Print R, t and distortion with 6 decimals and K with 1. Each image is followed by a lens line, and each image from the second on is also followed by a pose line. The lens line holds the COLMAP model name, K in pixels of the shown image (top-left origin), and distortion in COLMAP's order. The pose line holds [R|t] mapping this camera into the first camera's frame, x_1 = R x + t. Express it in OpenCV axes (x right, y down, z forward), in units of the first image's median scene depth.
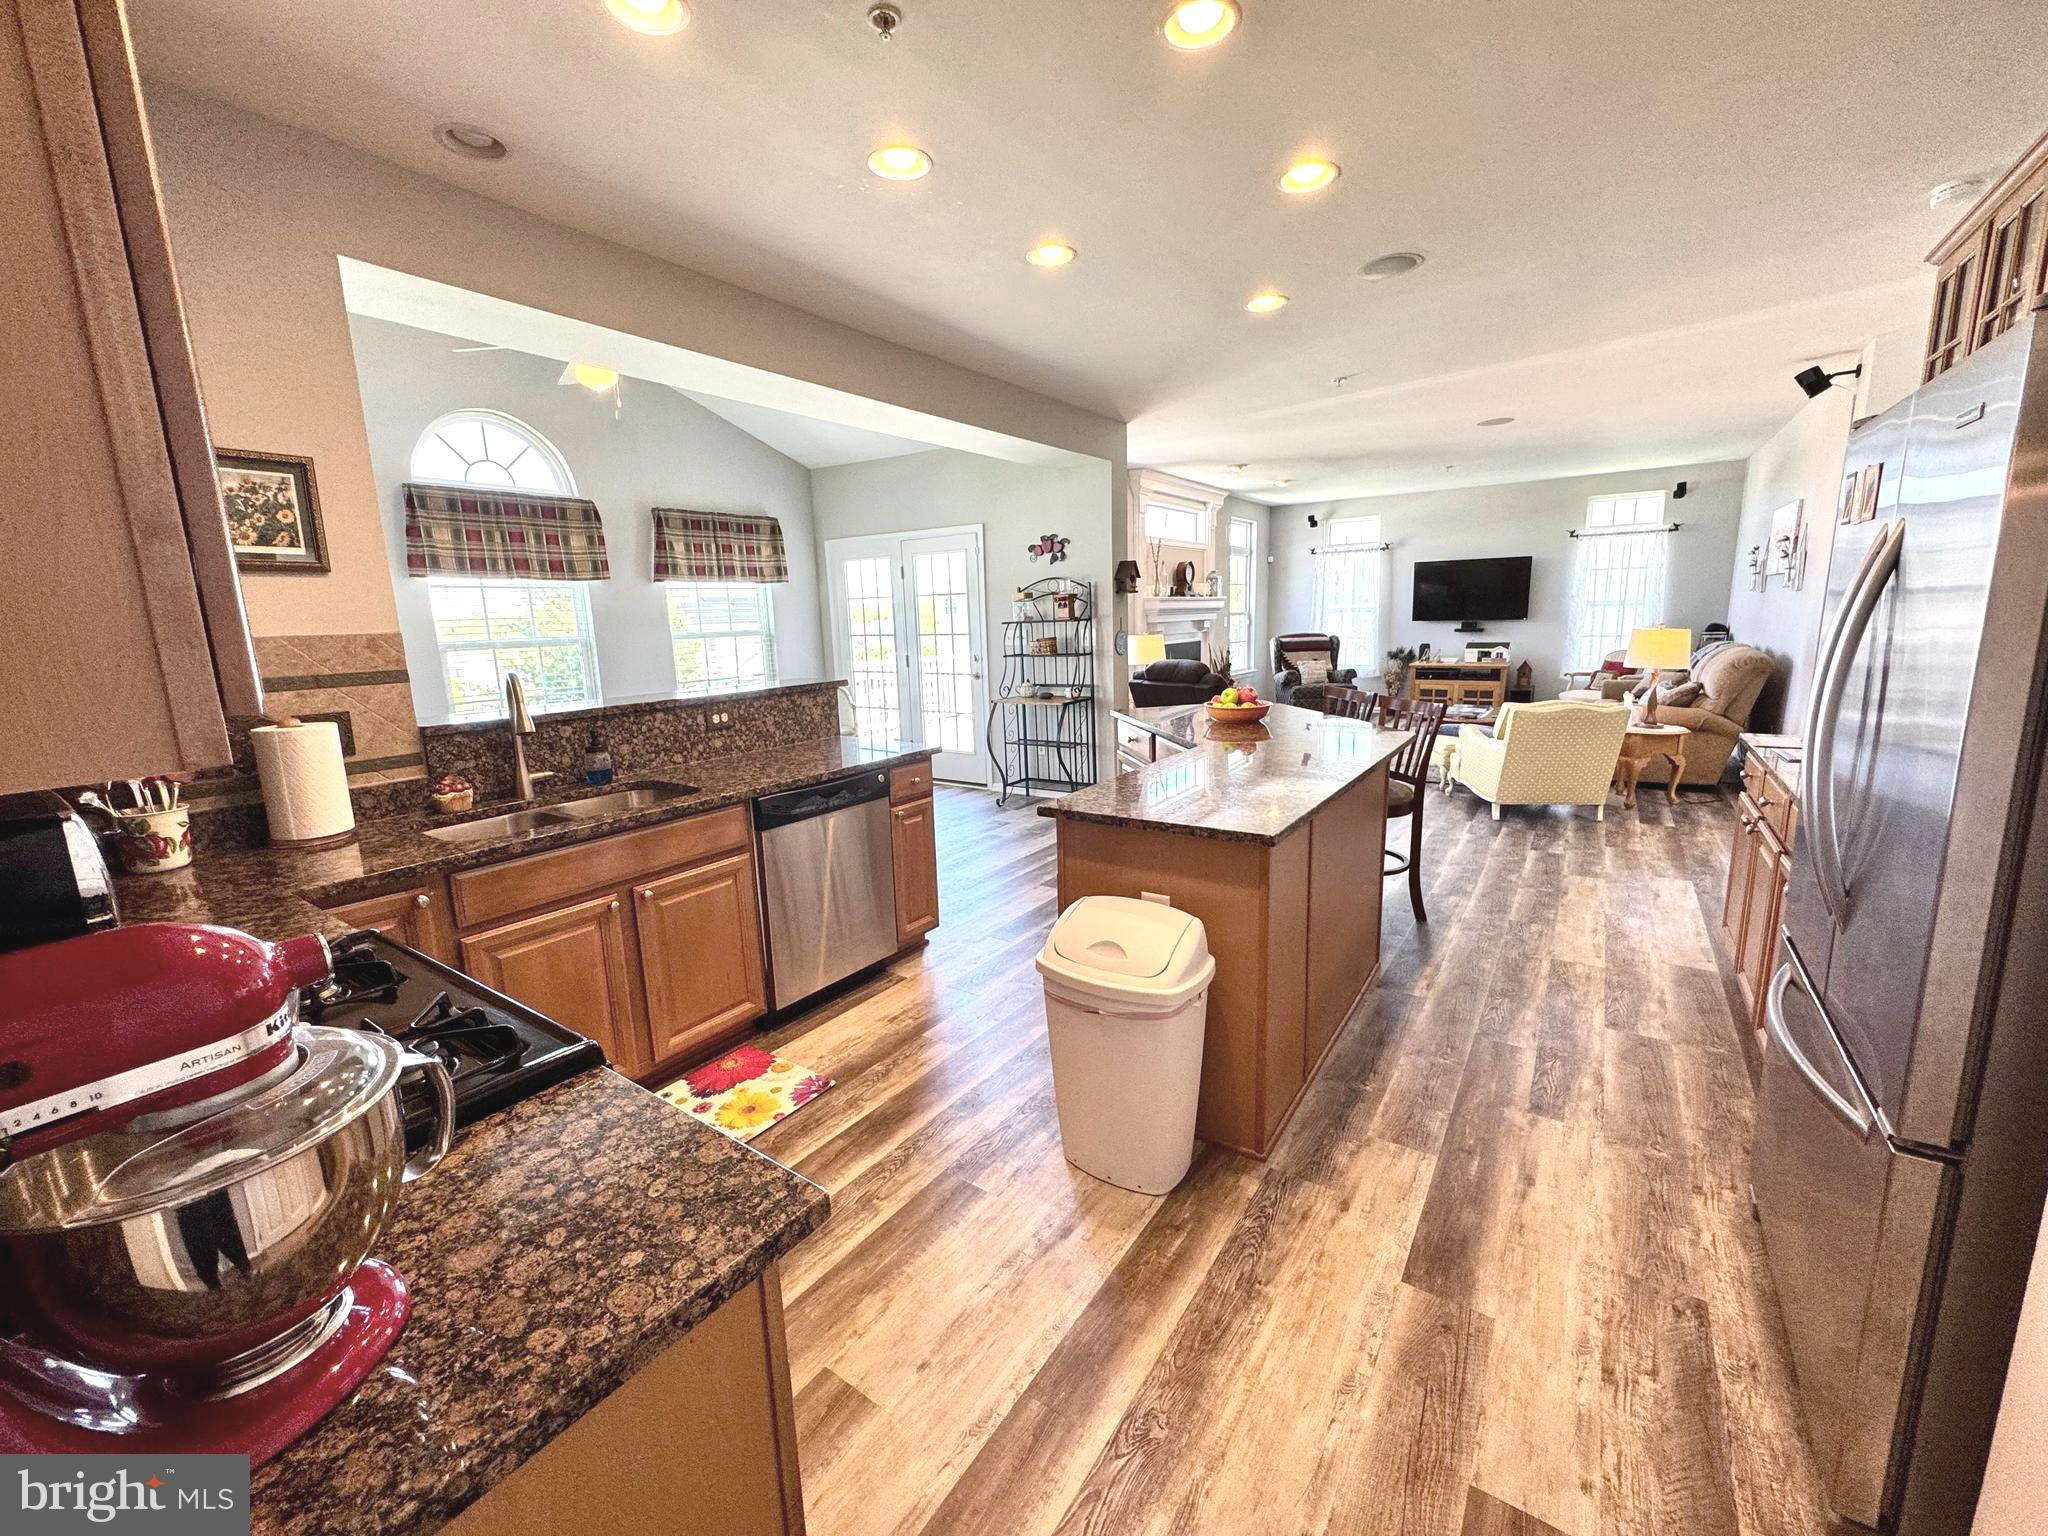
lens RADIAL K [[825.1, 0, 1027.4], [0, 825.1, 765.5], [0, 0, 1]] dist [0.000052, 0.000117]
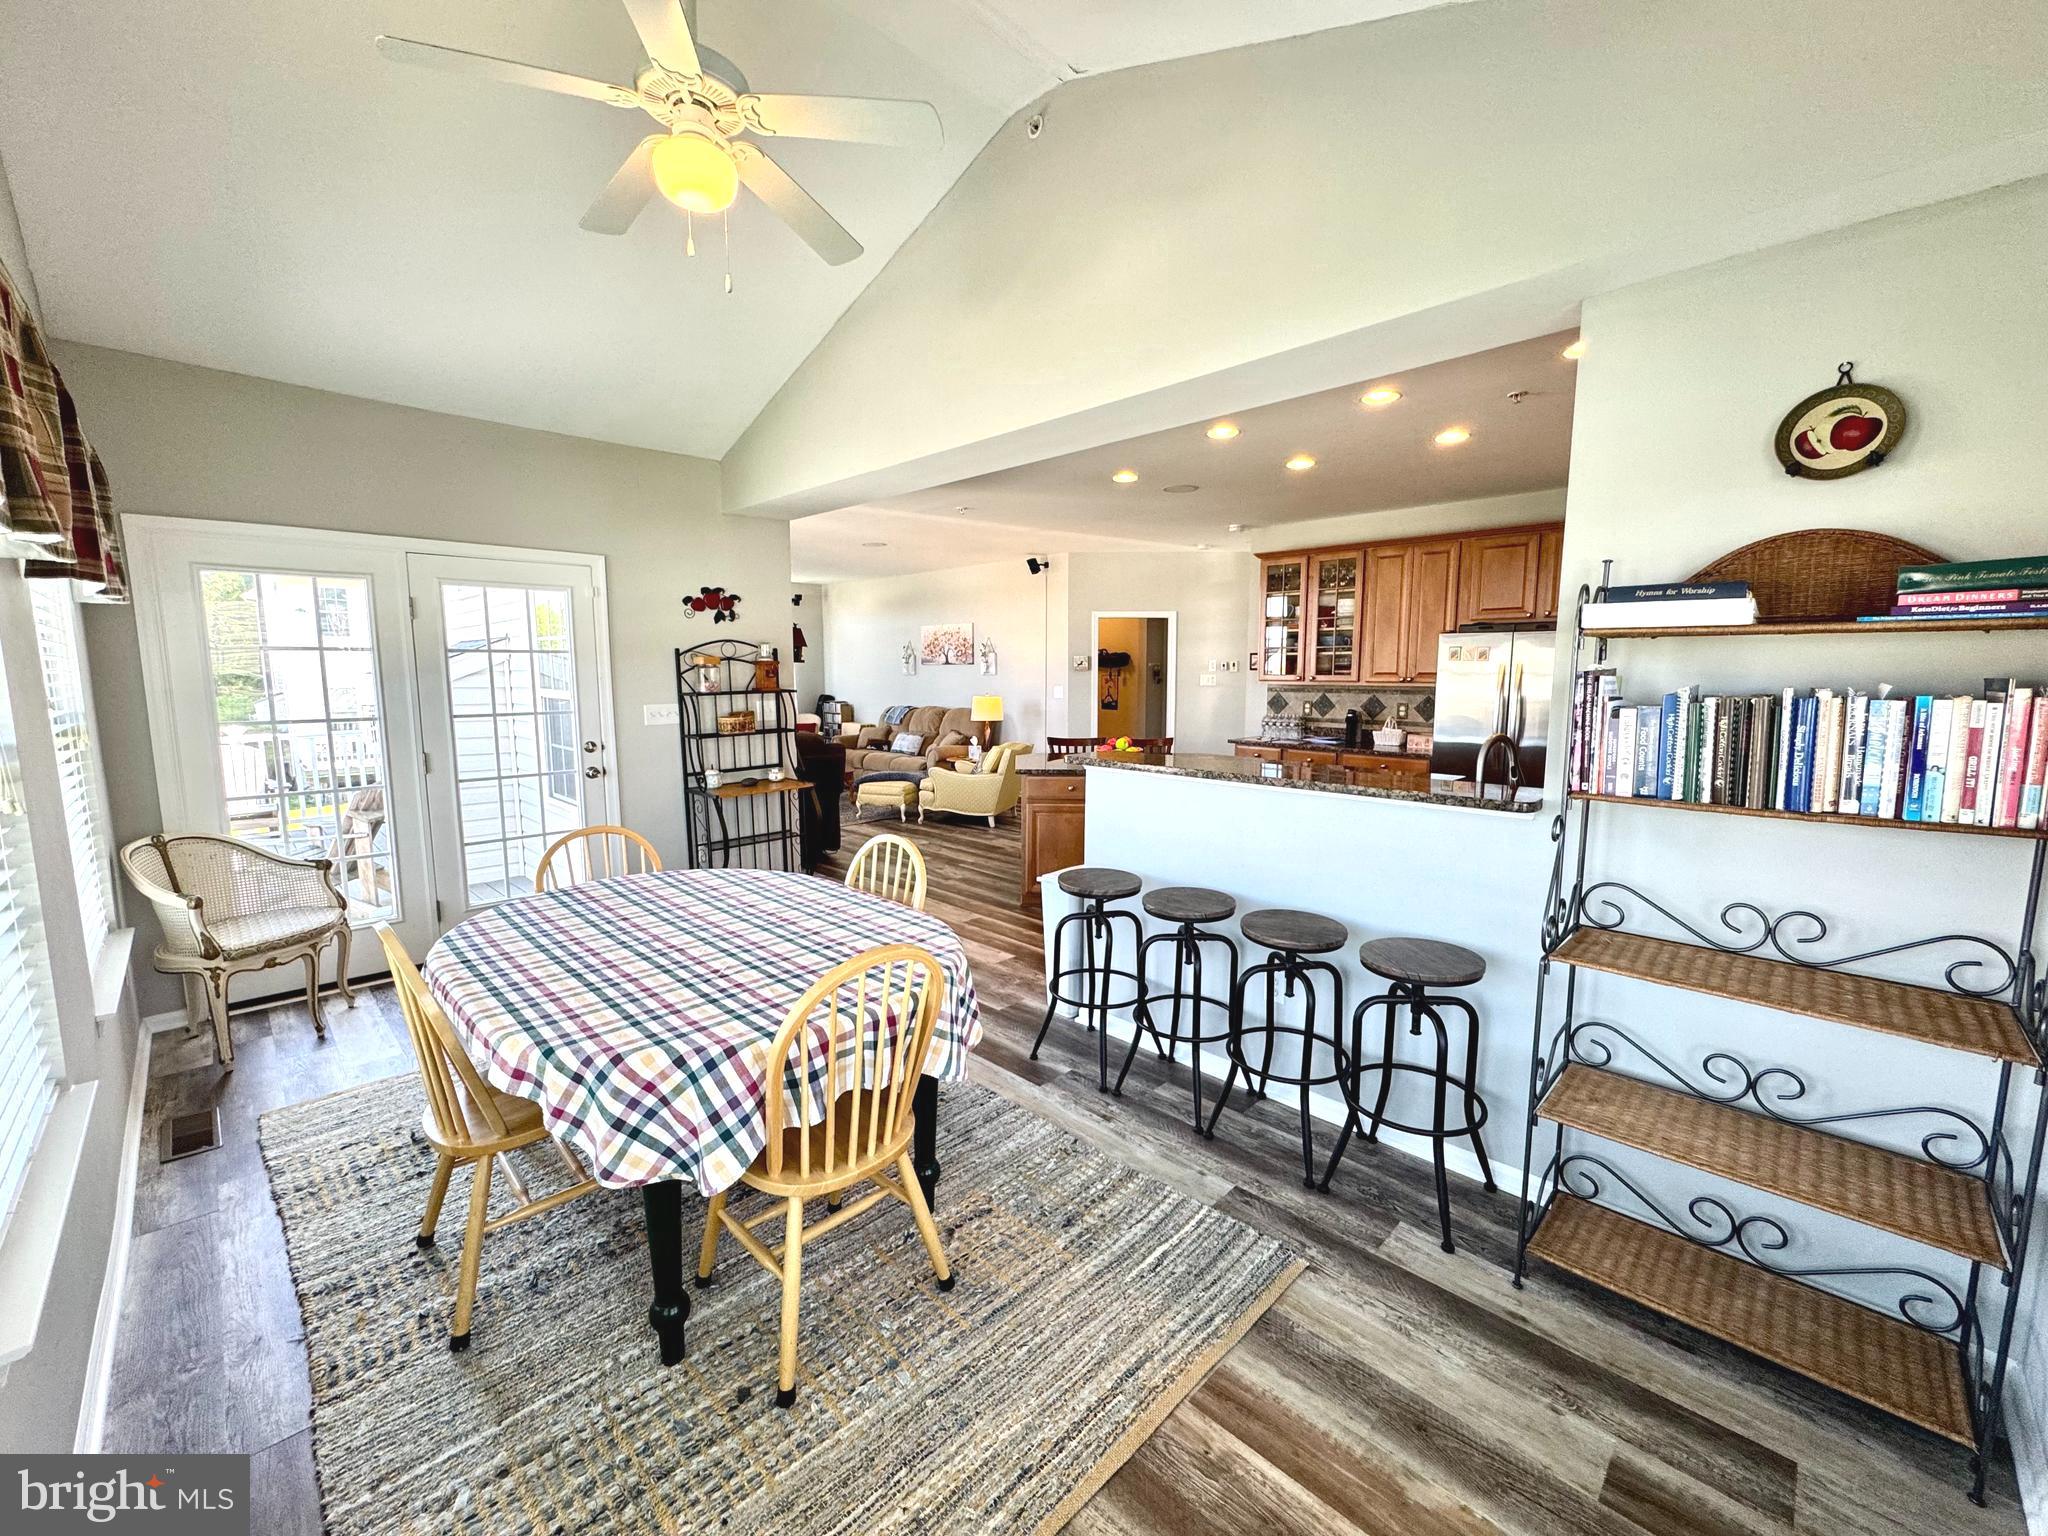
lens RADIAL K [[825.1, 0, 1025.9], [0, 825.1, 765.9], [0, 0, 1]] dist [0.000052, 0.000117]
pose [[0.181858, -0.085769, 0.979577, -0.721879], [0.175700, 0.982992, 0.053449, -0.095093], [-0.967500, 0.162392, 0.193835, 0.567402]]
